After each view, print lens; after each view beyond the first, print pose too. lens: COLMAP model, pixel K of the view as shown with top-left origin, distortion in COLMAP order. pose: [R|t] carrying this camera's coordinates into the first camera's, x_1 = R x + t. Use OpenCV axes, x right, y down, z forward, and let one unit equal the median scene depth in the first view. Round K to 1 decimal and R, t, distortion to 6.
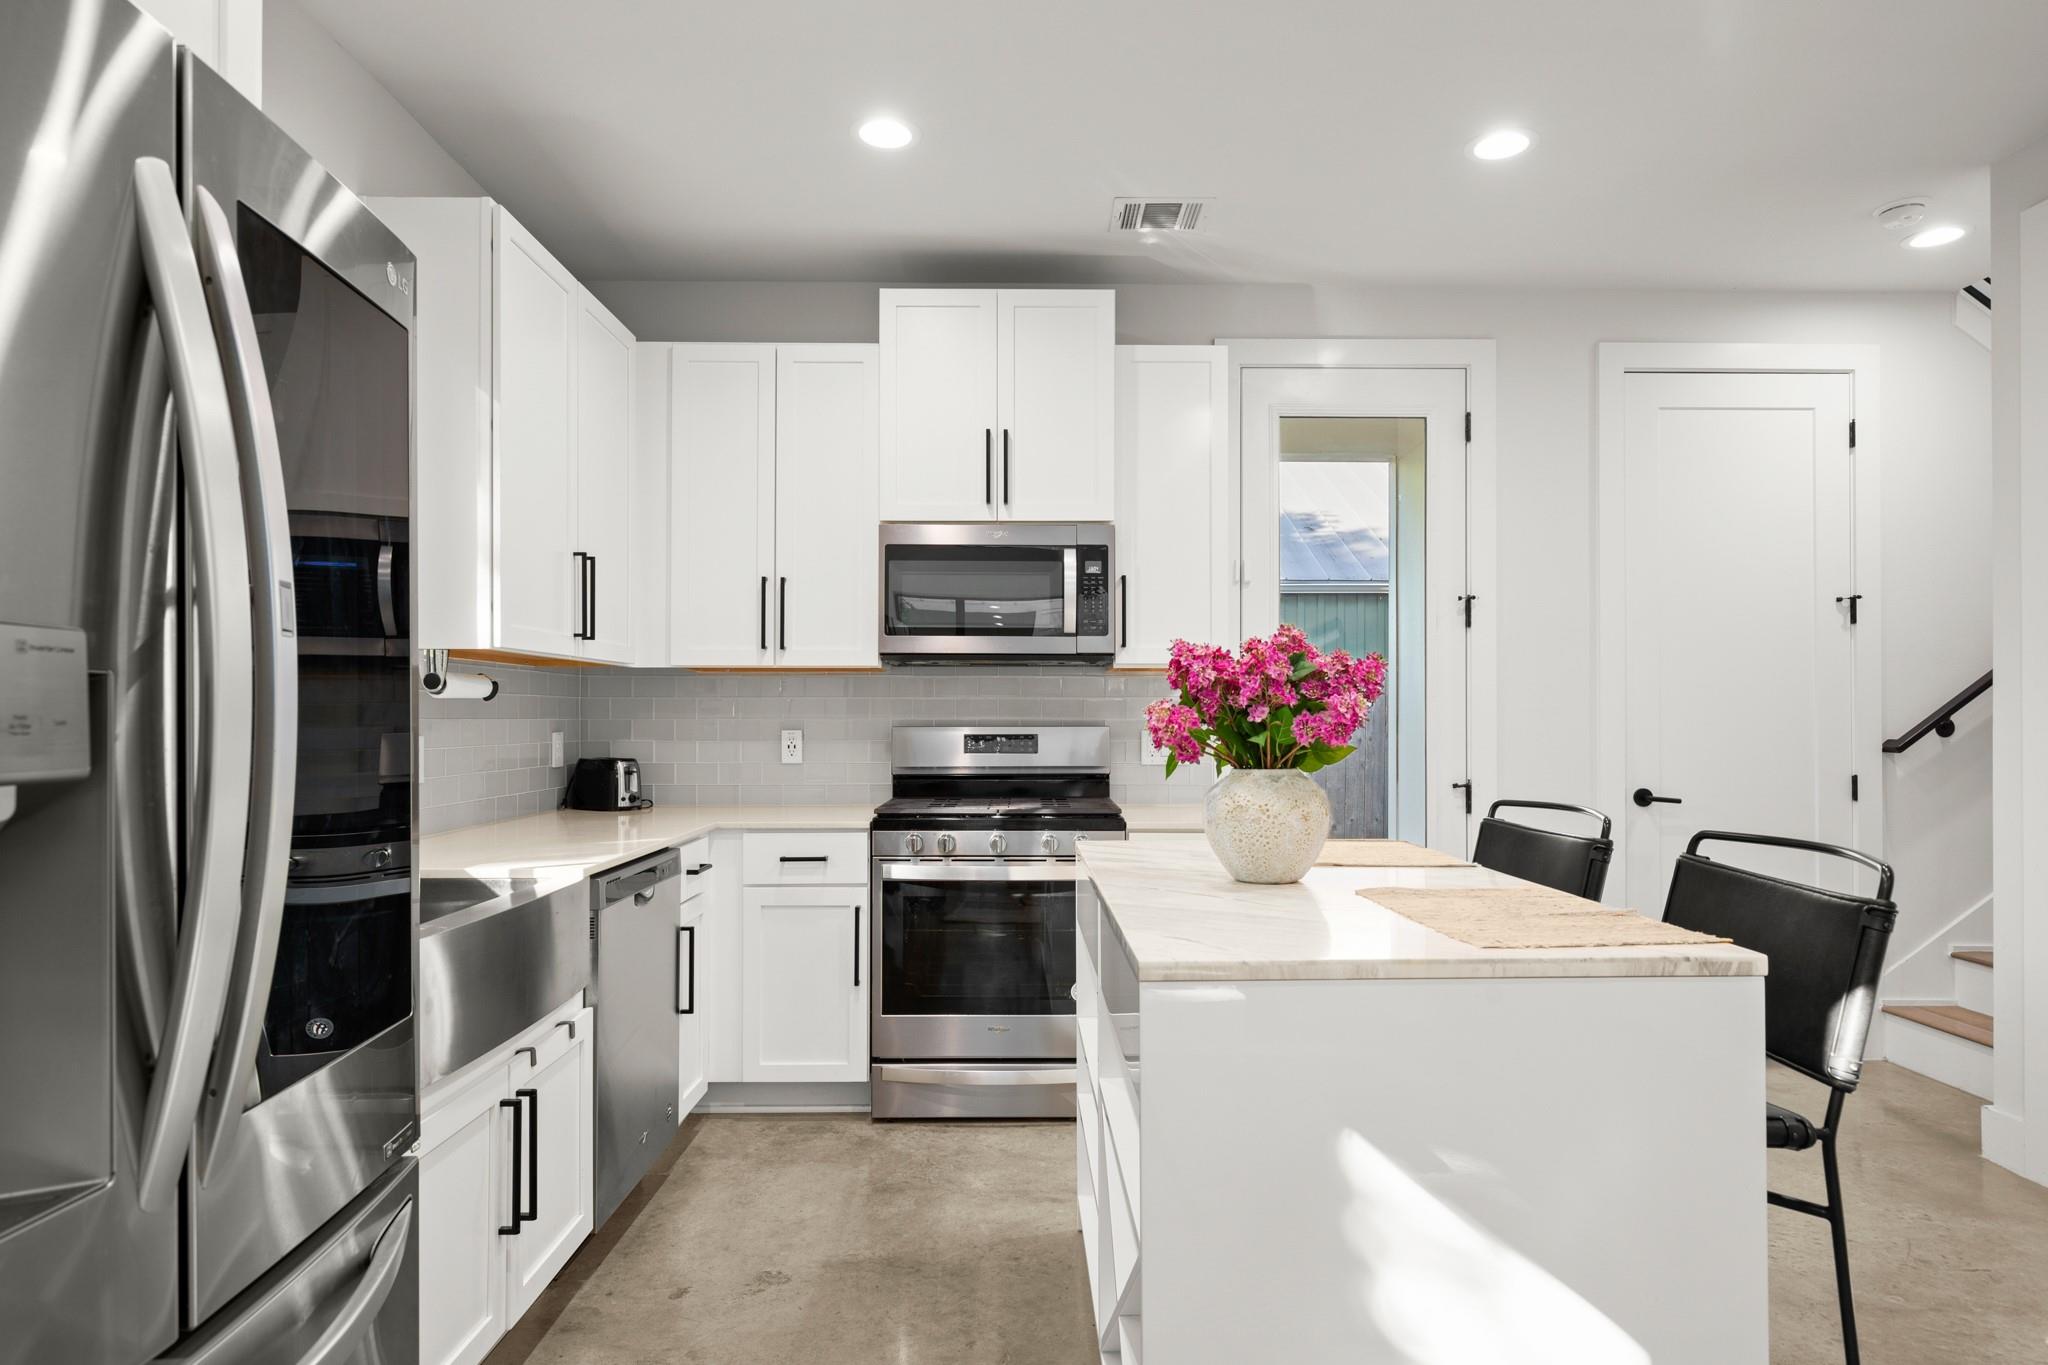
lens RADIAL K [[1194.1, 0, 1028.5], [0, 1194.1, 713.2], [0, 0, 1]] dist [-0.003146, -0.001206]
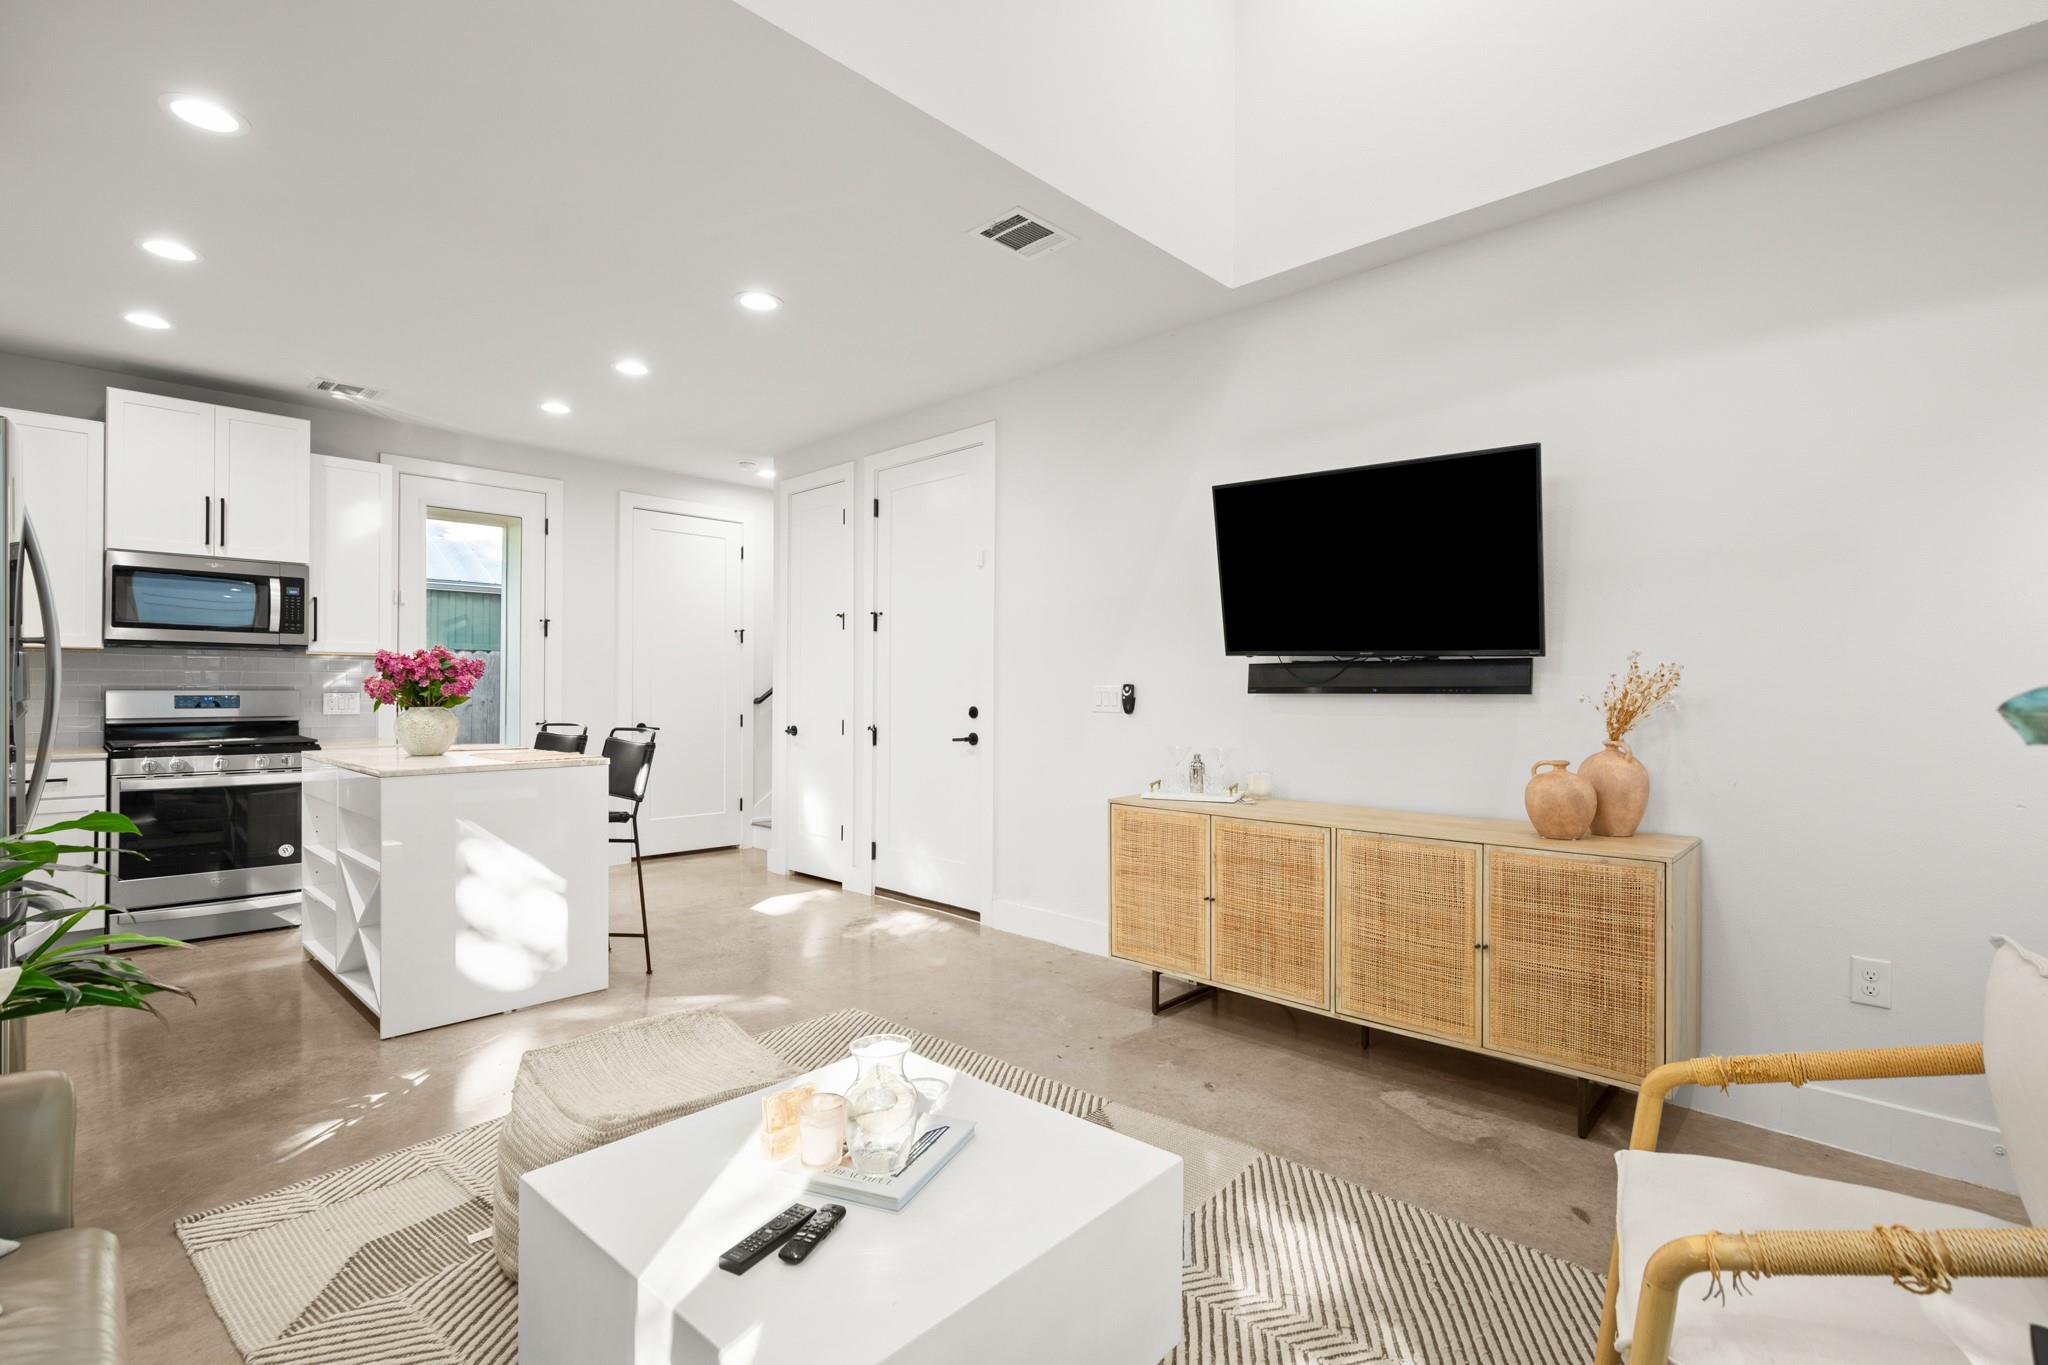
lens RADIAL K [[931.7, 0, 1024.0], [0, 931.7, 682.5], [0, 0, 1]] dist [0.000745, 0.000439]
pose [[0.702615, 0.008460, 0.711520, -0.157294], [-0.007311, 0.999962, -0.004670, -0.000575], [-0.711533, -0.001920, 0.702650, -0.627626]]
